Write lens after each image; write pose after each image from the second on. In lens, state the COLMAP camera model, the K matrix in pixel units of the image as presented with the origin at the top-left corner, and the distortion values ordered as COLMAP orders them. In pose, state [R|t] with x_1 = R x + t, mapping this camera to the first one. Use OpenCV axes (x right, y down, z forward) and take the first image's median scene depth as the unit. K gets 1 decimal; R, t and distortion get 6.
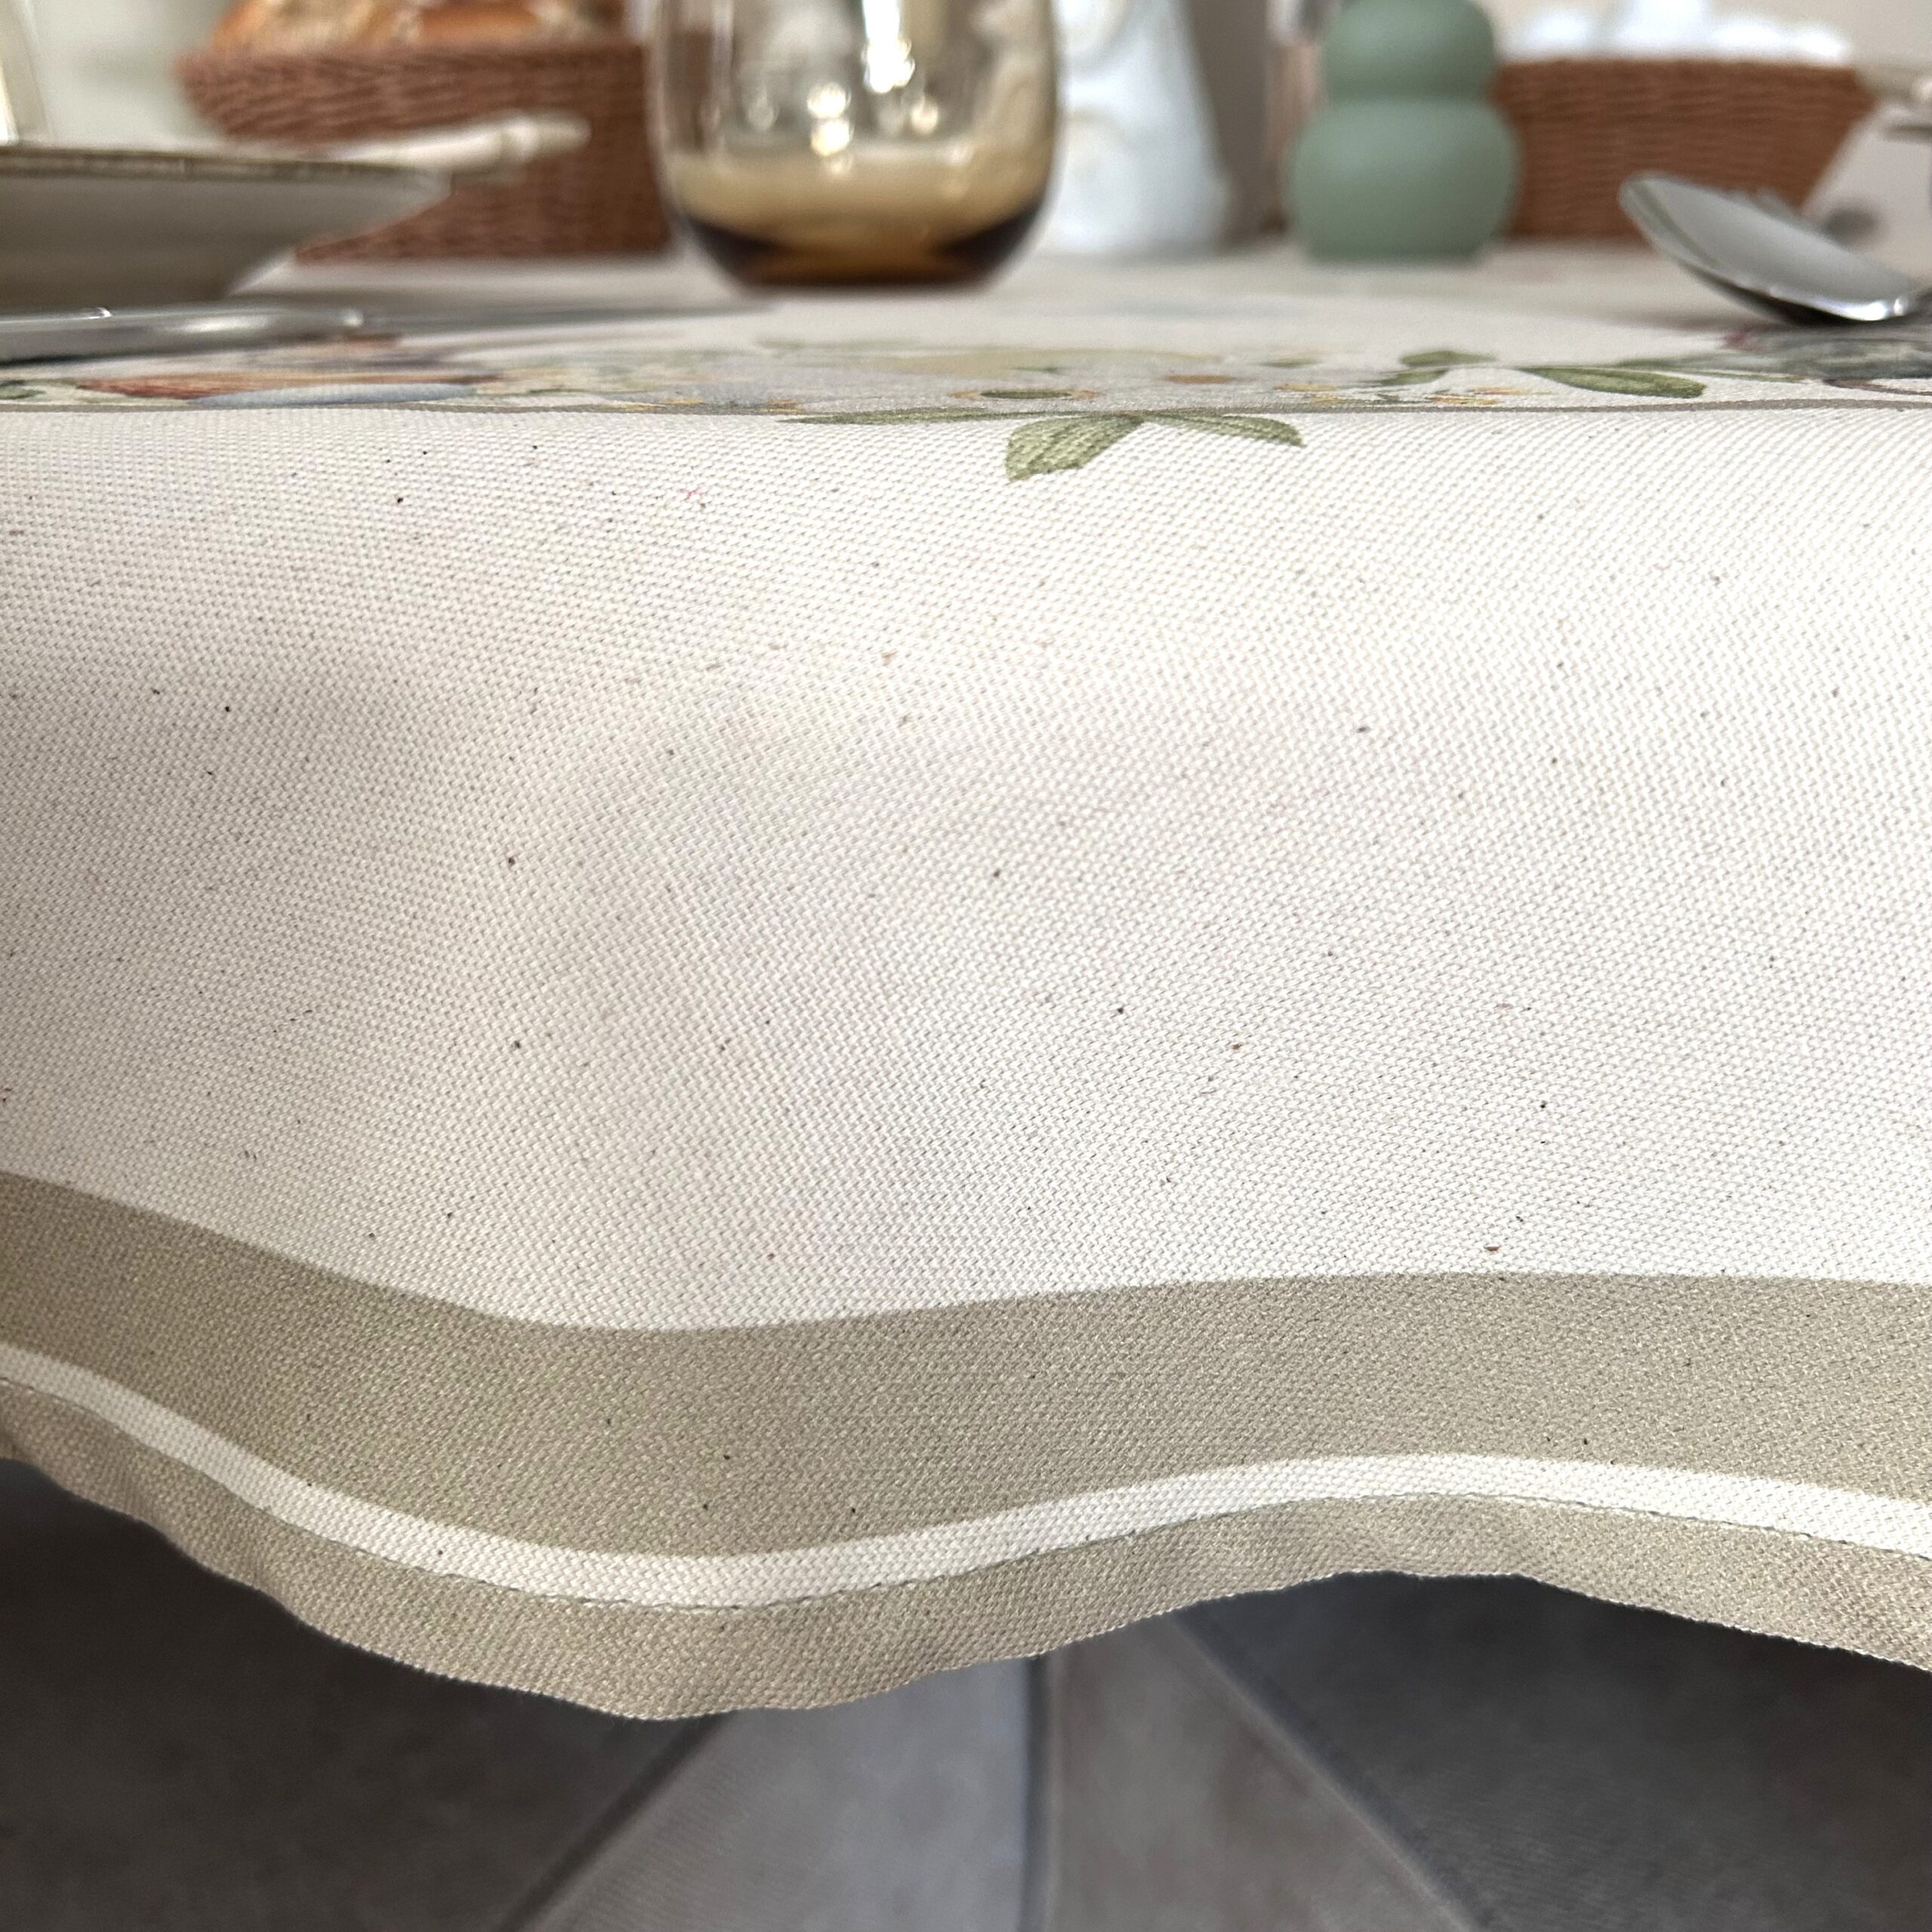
lens RADIAL K [[2102.7, 0, 966.0], [0, 2102.7, 966.0], [0, 0, 1]] dist [0.161884, -0.600788]
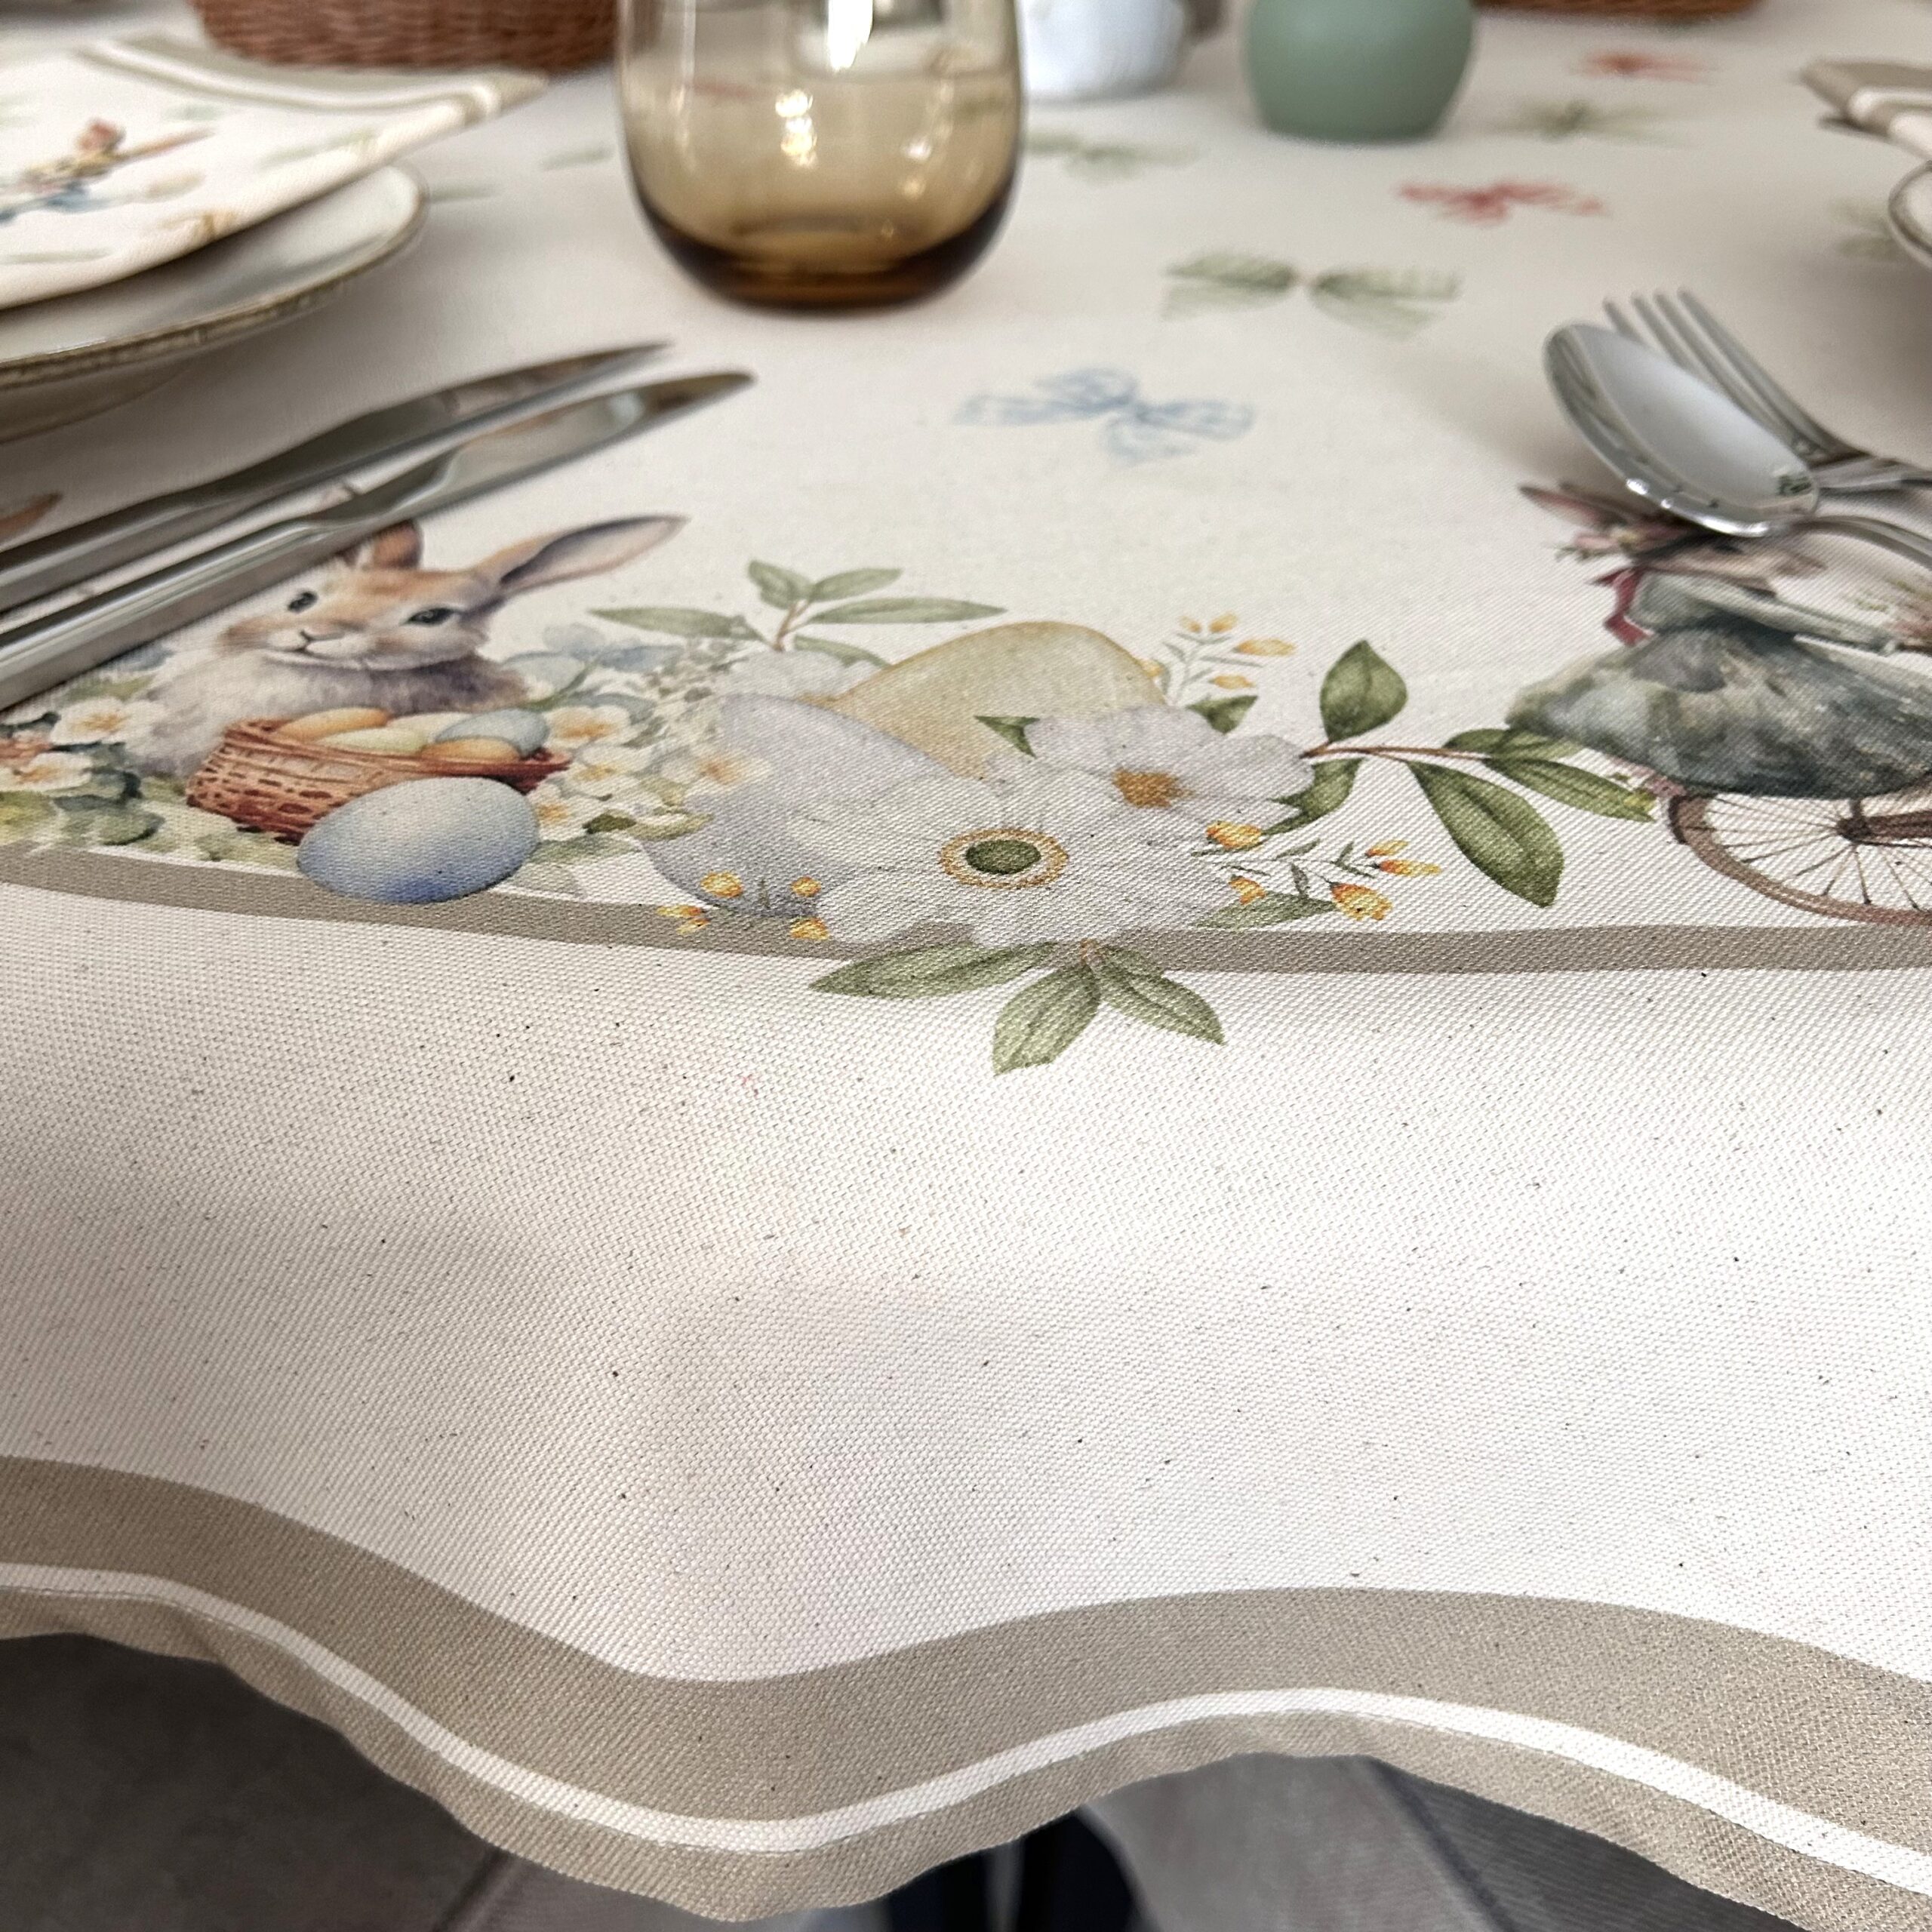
lens RADIAL K [[2102.7, 0, 966.0], [0, 2102.7, 966.0], [0, 0, 1]] dist [0.161884, -0.600788]
pose [[0.999502, -0.009929, 0.029949, -0.033982], [0.002975, 0.974628, 0.223813, -0.562472], [-0.031411, -0.223612, 0.974172, -0.214760]]
